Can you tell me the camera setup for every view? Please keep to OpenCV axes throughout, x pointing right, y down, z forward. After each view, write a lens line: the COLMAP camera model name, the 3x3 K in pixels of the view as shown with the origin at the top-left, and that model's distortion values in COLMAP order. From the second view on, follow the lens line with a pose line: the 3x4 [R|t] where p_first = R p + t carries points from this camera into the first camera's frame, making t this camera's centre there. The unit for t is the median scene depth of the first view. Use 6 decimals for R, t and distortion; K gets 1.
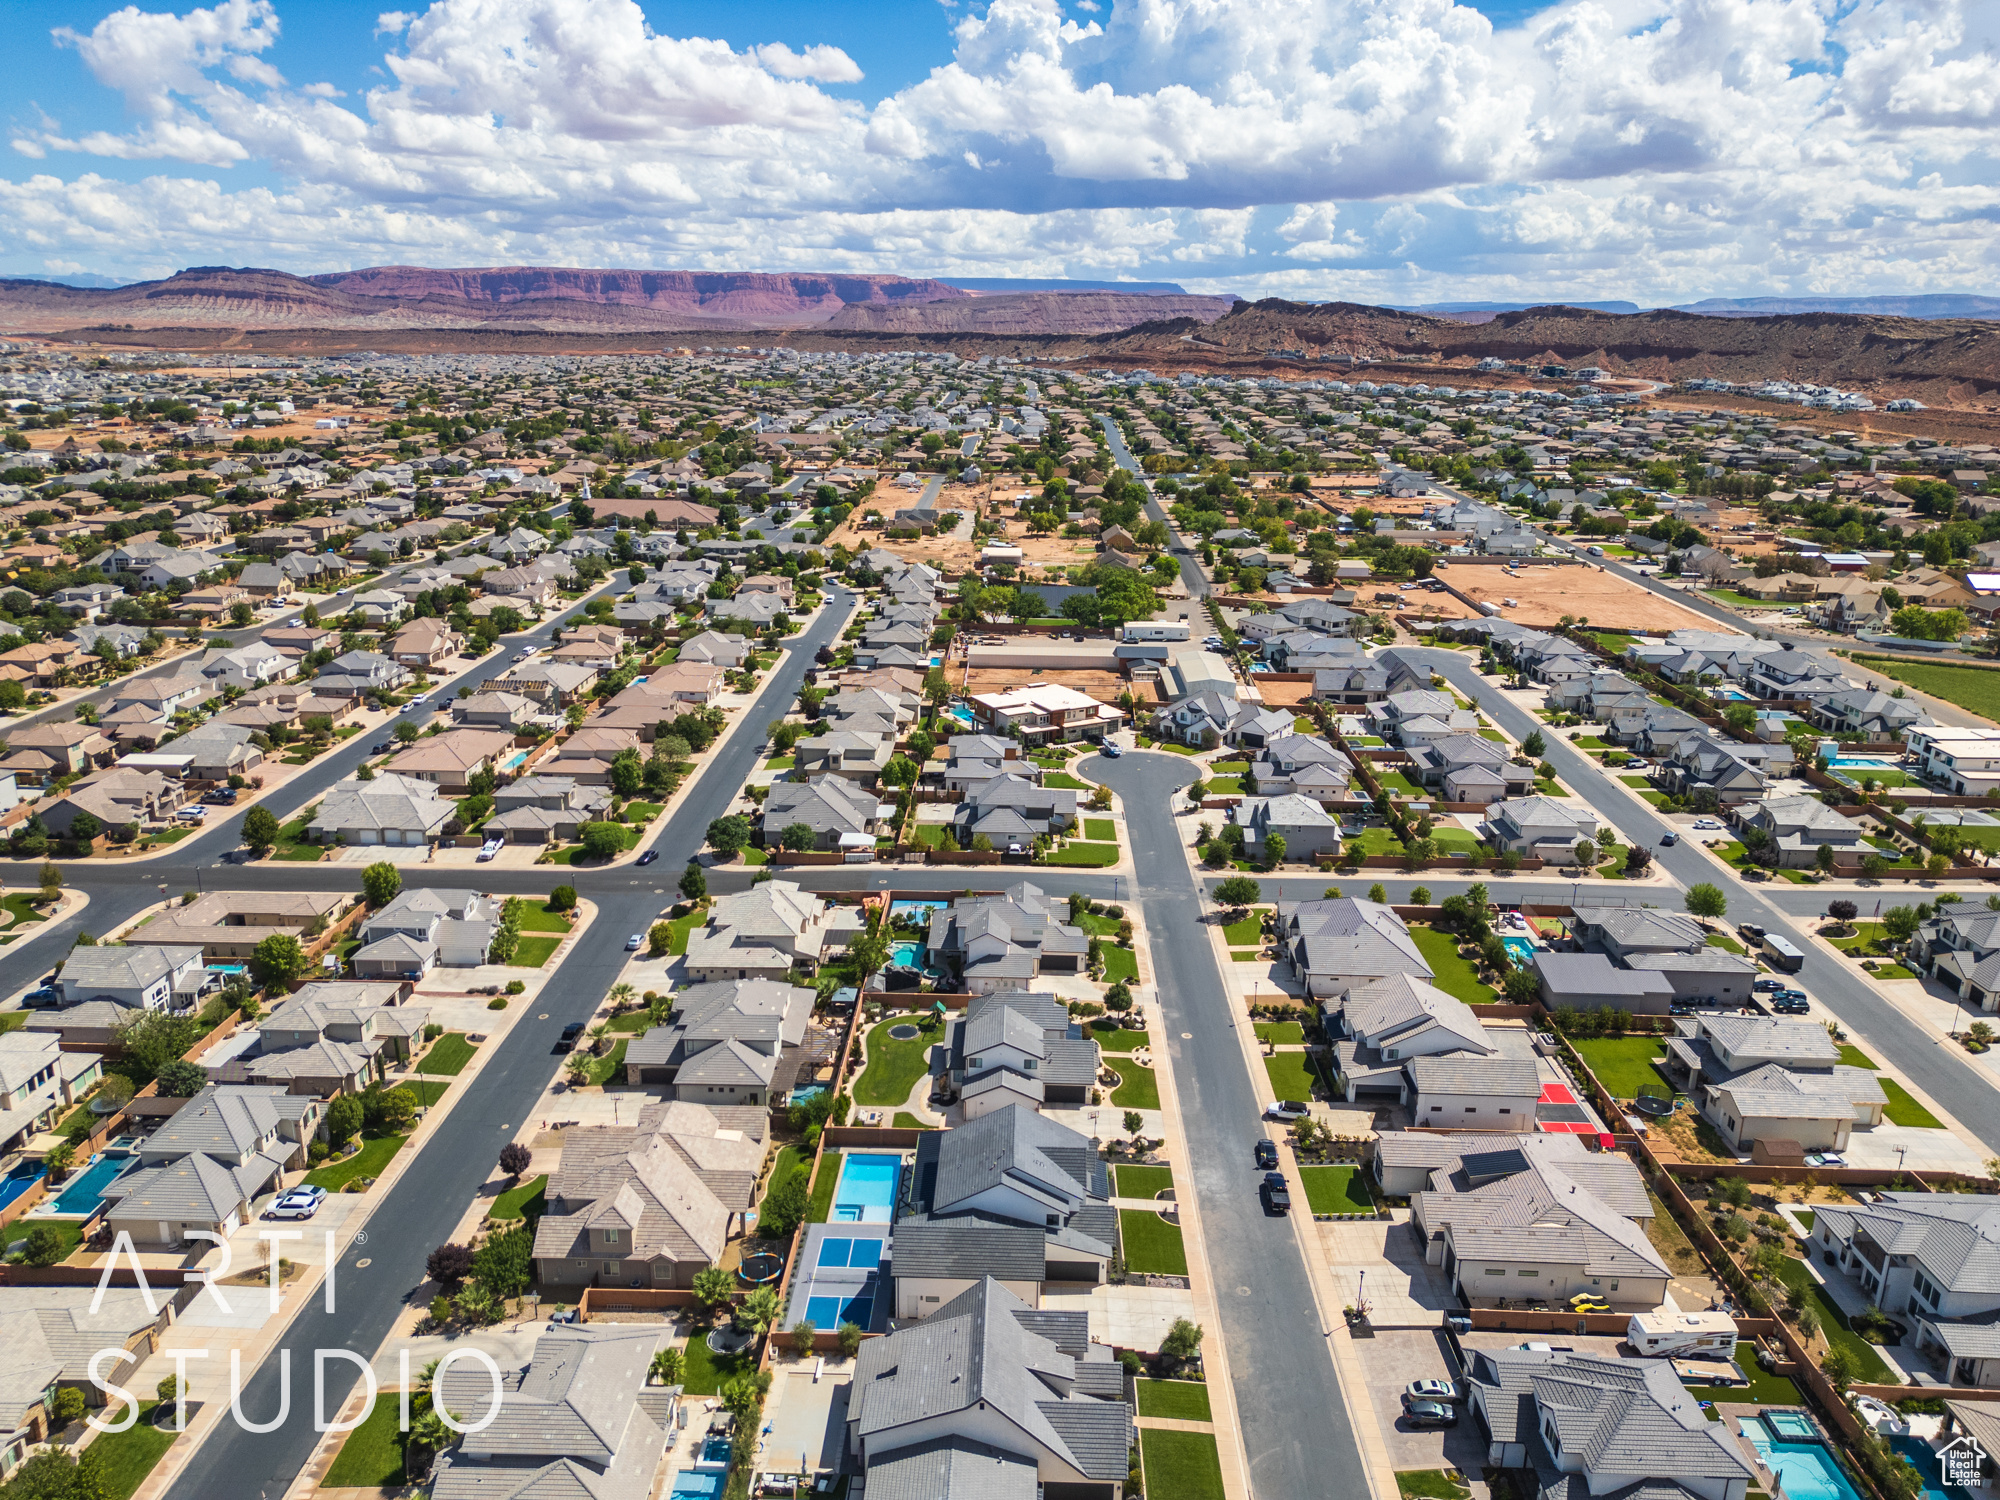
lens RADIAL K [[1402.5, 0, 1000.0], [0, 1402.5, 750.0], [0, 0, 1]] dist [0.075915, -0.073760]
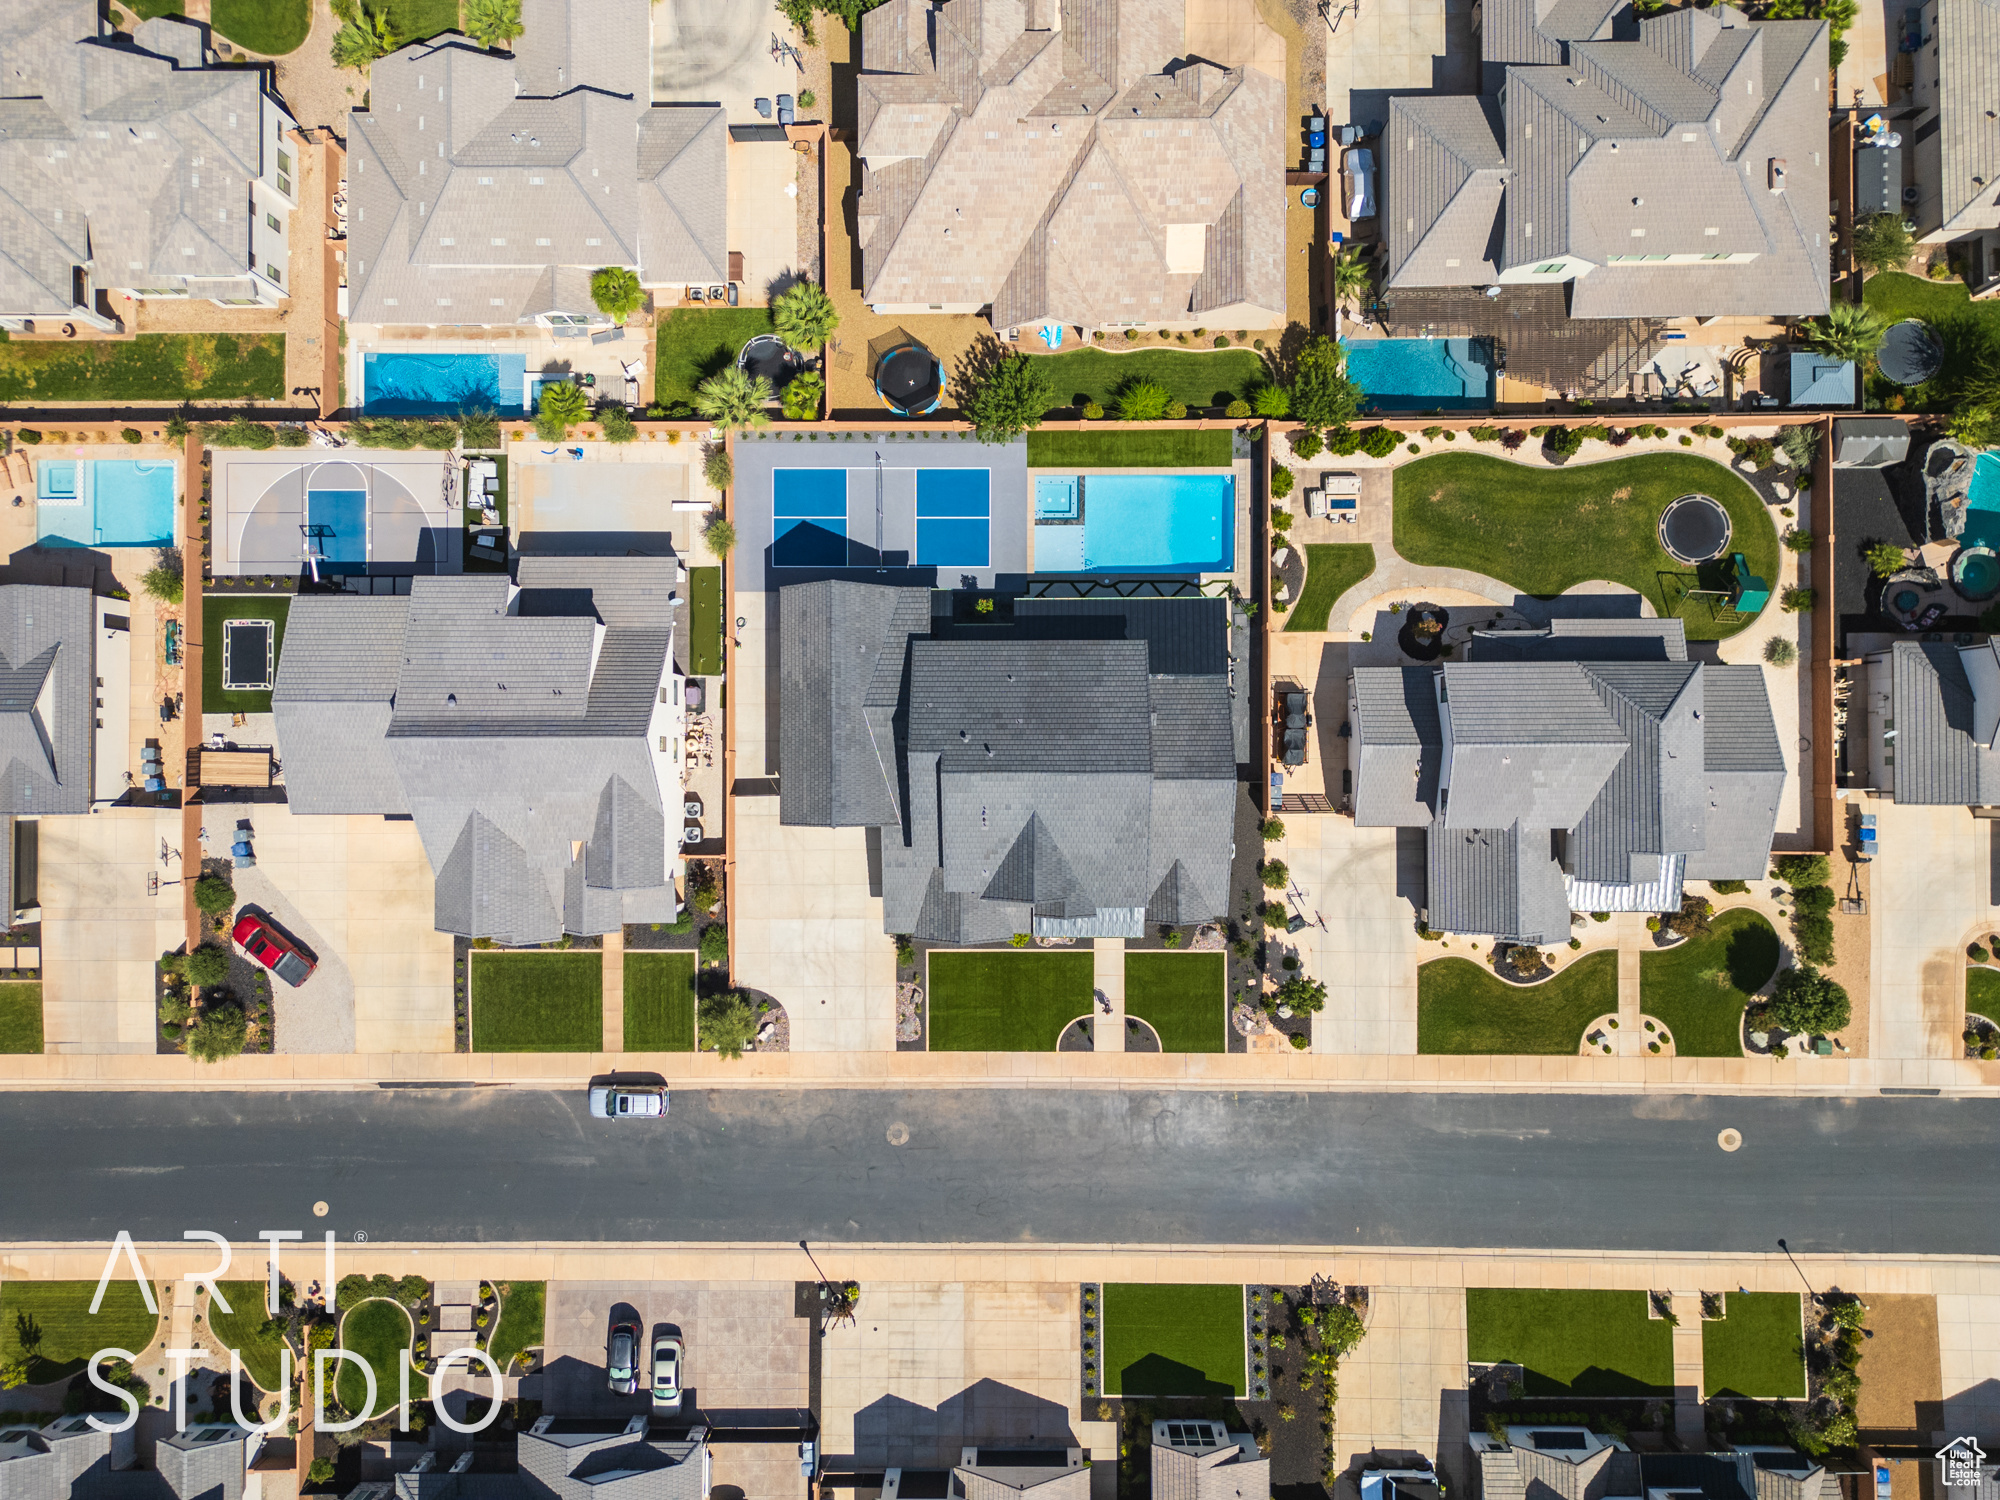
lens RADIAL K [[1402.5, 0, 1000.0], [0, 1402.5, 750.0], [0, 0, 1]] dist [0.075915, -0.073760]
pose [[0.025202, 0.999123, -0.033446, 0.015416], [-0.265620, 0.038947, 0.963291, -0.196090], [0.963748, -0.015393, 0.266368, 0.672118]]
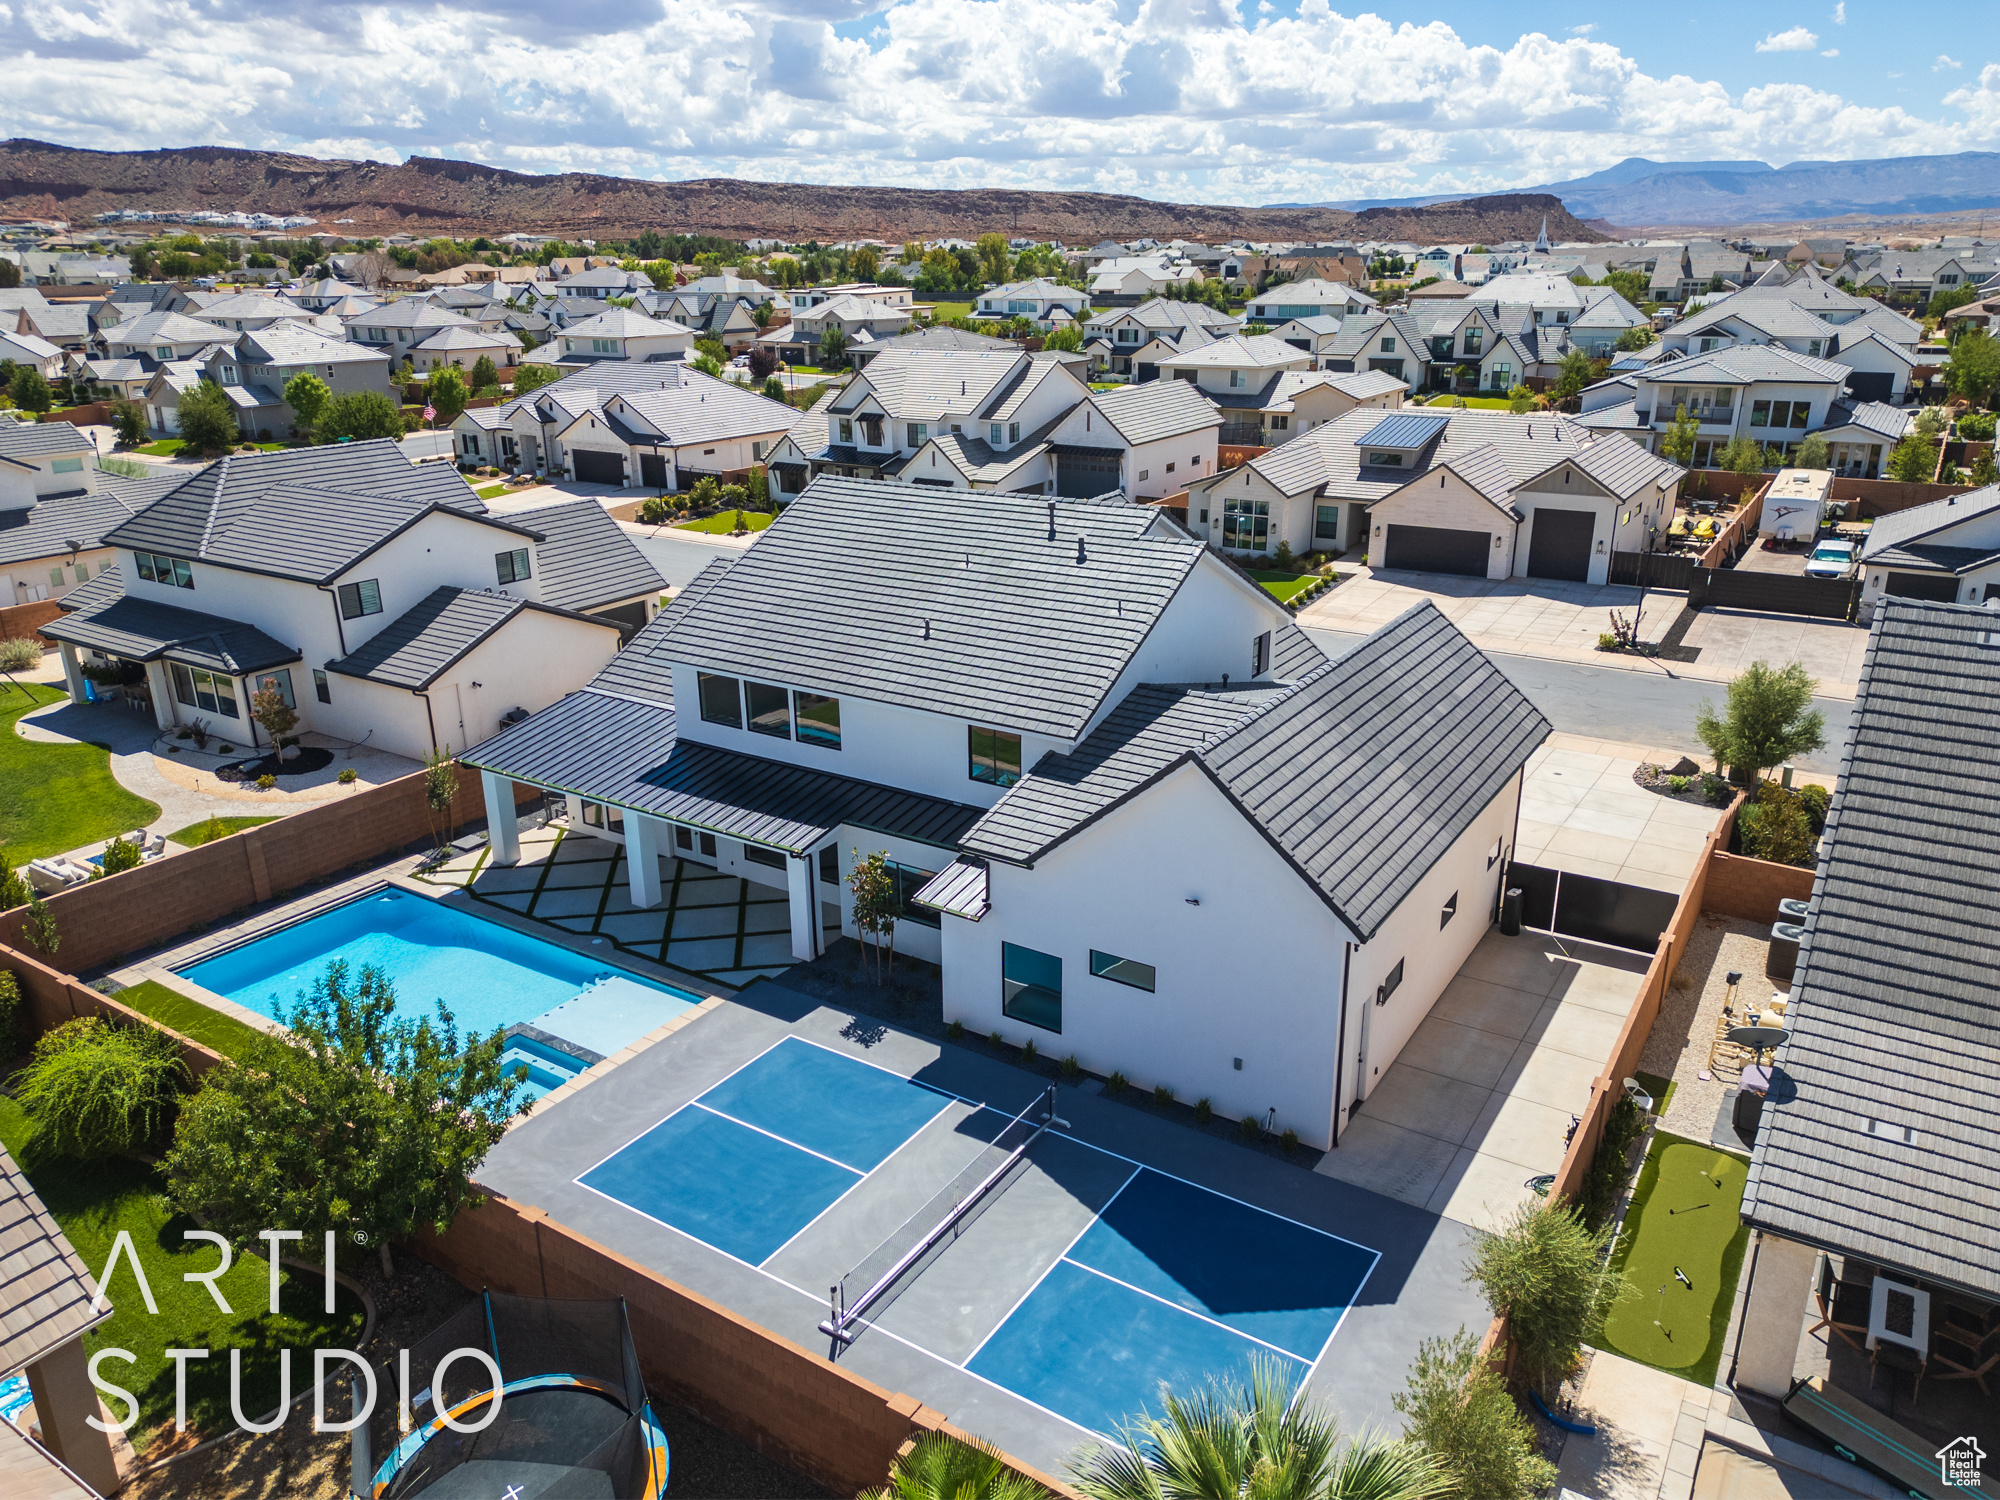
lens RADIAL K [[1402.5, 0, 1000.0], [0, 1402.5, 750.0], [0, 0, 1]] dist [0.075915, -0.073760]
pose [[0.524535, -0.304633, 0.795023, -0.182548], [0.260395, 0.946451, 0.190855, 0.215246], [-0.810591, 0.106910, 0.575772, 0.672694]]
